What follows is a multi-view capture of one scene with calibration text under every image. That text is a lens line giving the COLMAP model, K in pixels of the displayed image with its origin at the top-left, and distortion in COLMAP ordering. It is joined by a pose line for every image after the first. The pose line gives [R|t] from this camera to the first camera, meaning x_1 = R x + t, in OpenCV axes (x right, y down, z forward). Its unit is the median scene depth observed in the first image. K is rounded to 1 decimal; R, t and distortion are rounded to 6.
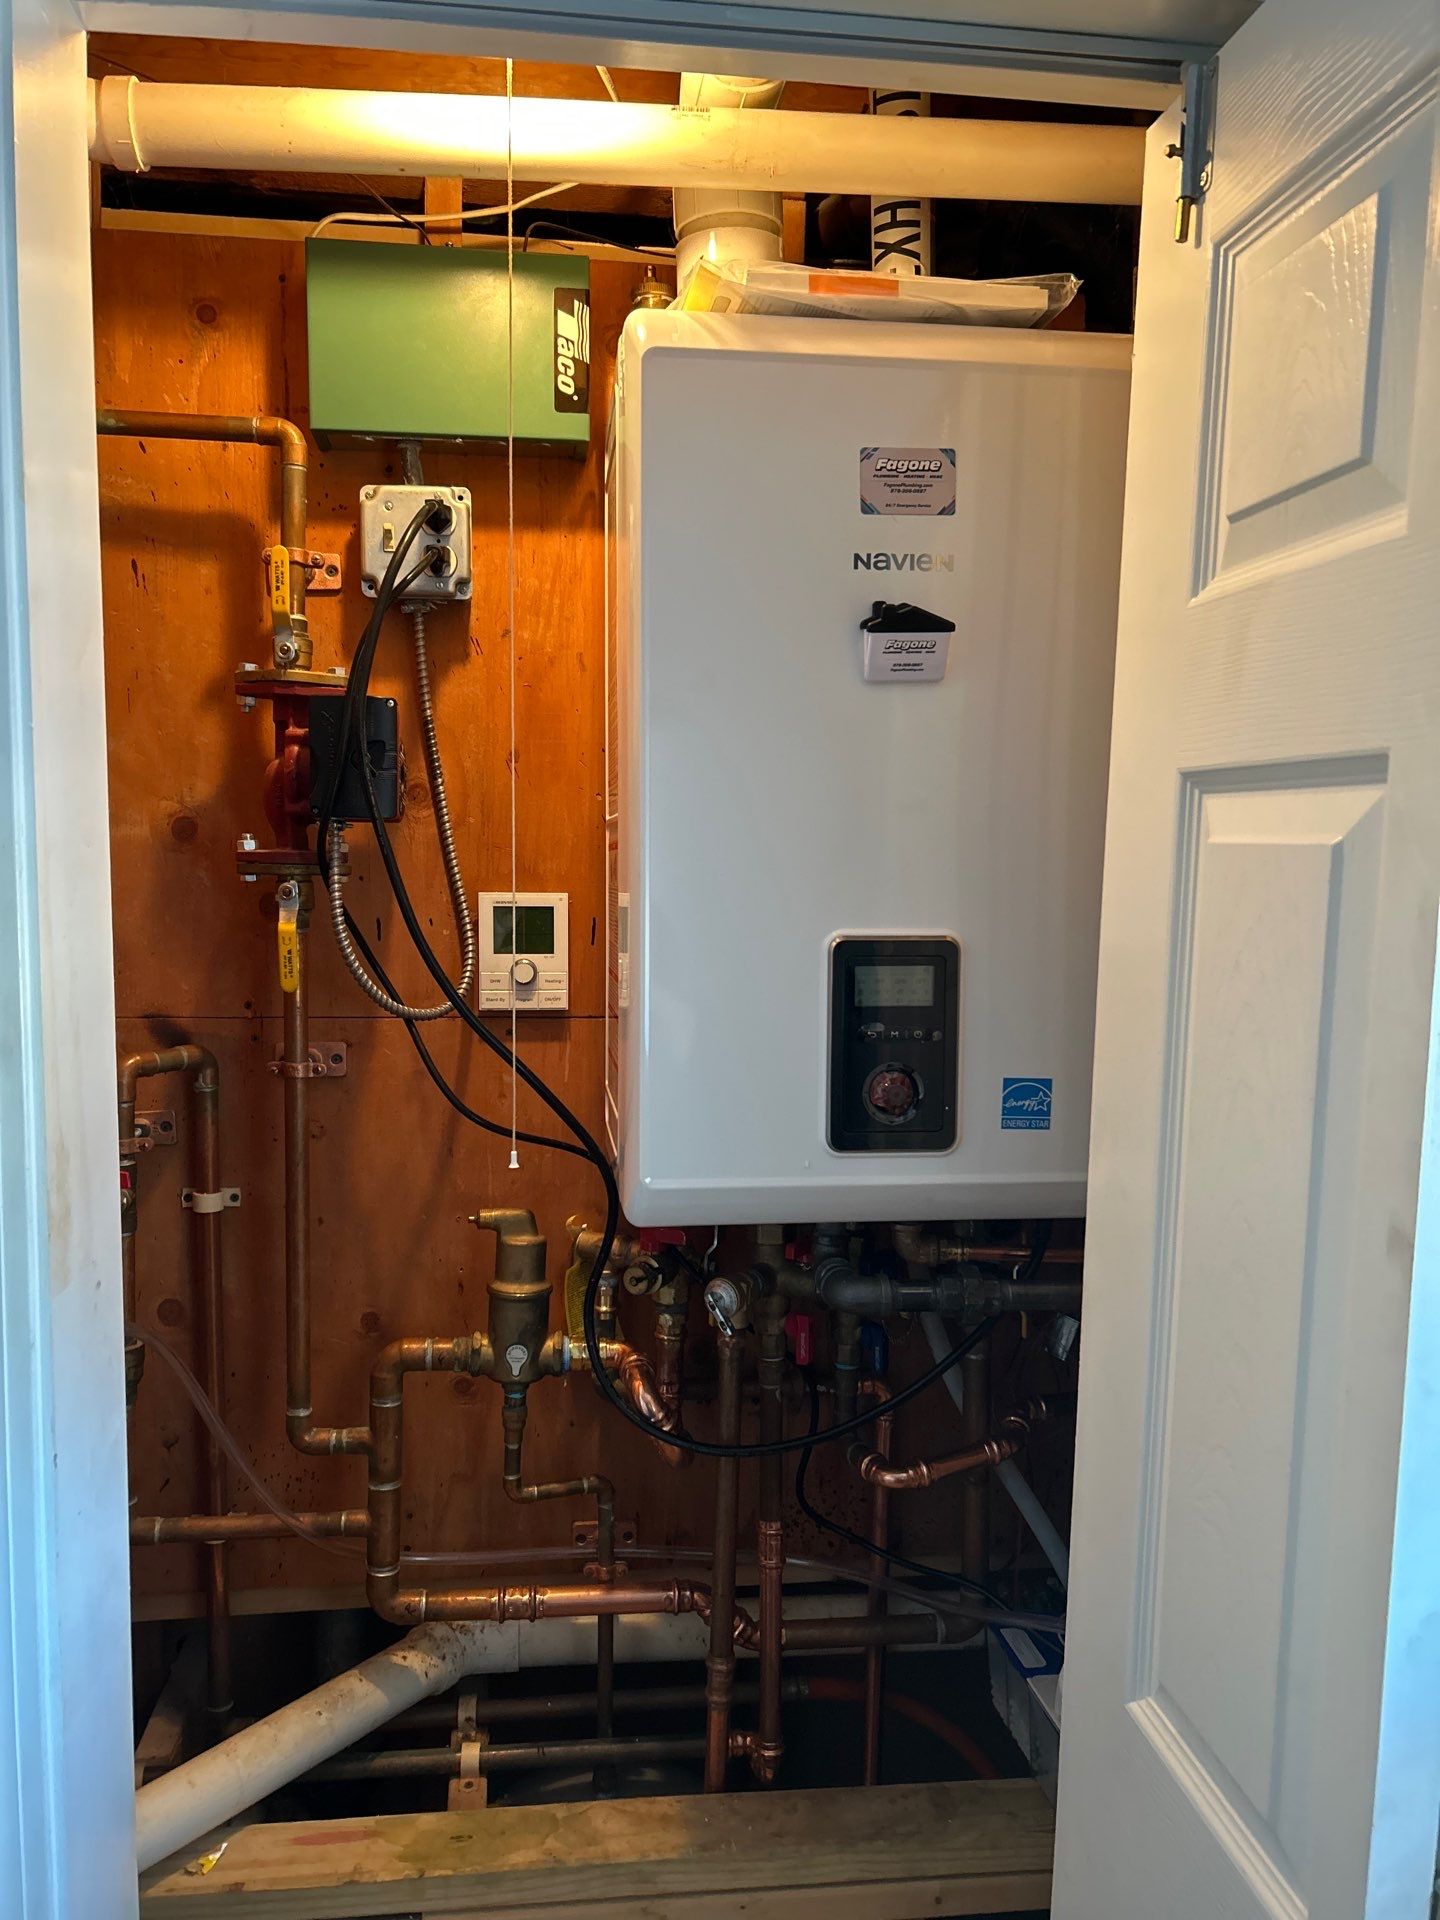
lens RADIAL K [[1424.2, 0, 722.0], [0, 1424.2, 965.9], [0, 0, 1]] dist [0.018306, -0.026342]
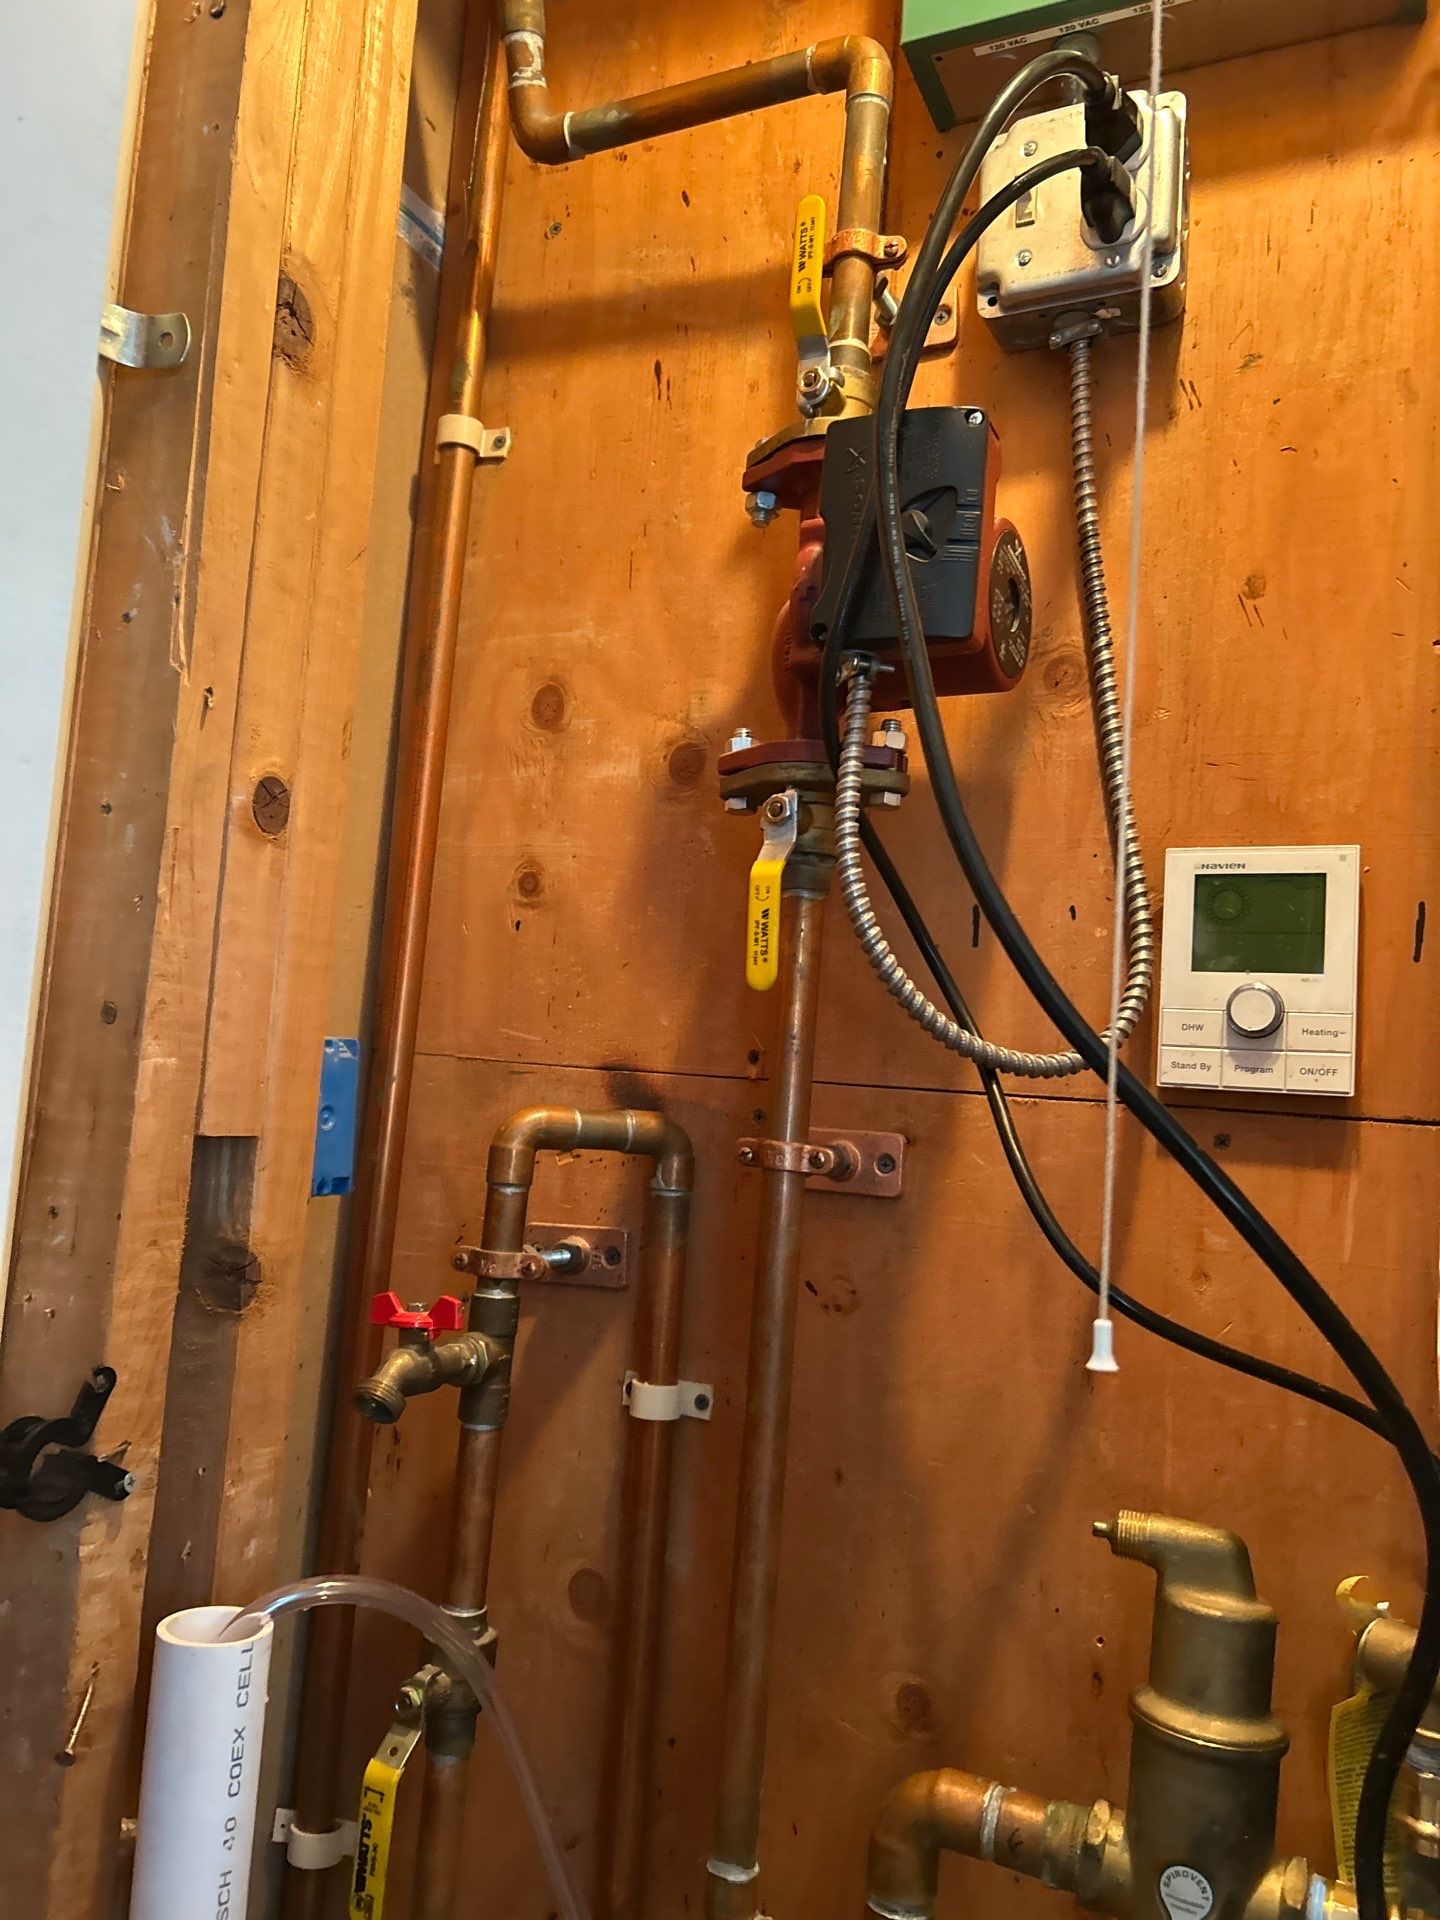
lens RADIAL K [[1473.4, 0, 732.0], [0, 1473.4, 956.1], [0, 0, 1]] dist [0.044491, -0.043895]
pose [[0.840593, -0.004088, -0.541652, -0.018246], [-0.107897, 0.978669, -0.174832, 0.094559], [0.530813, 0.205405, 0.822220, 0.510559]]
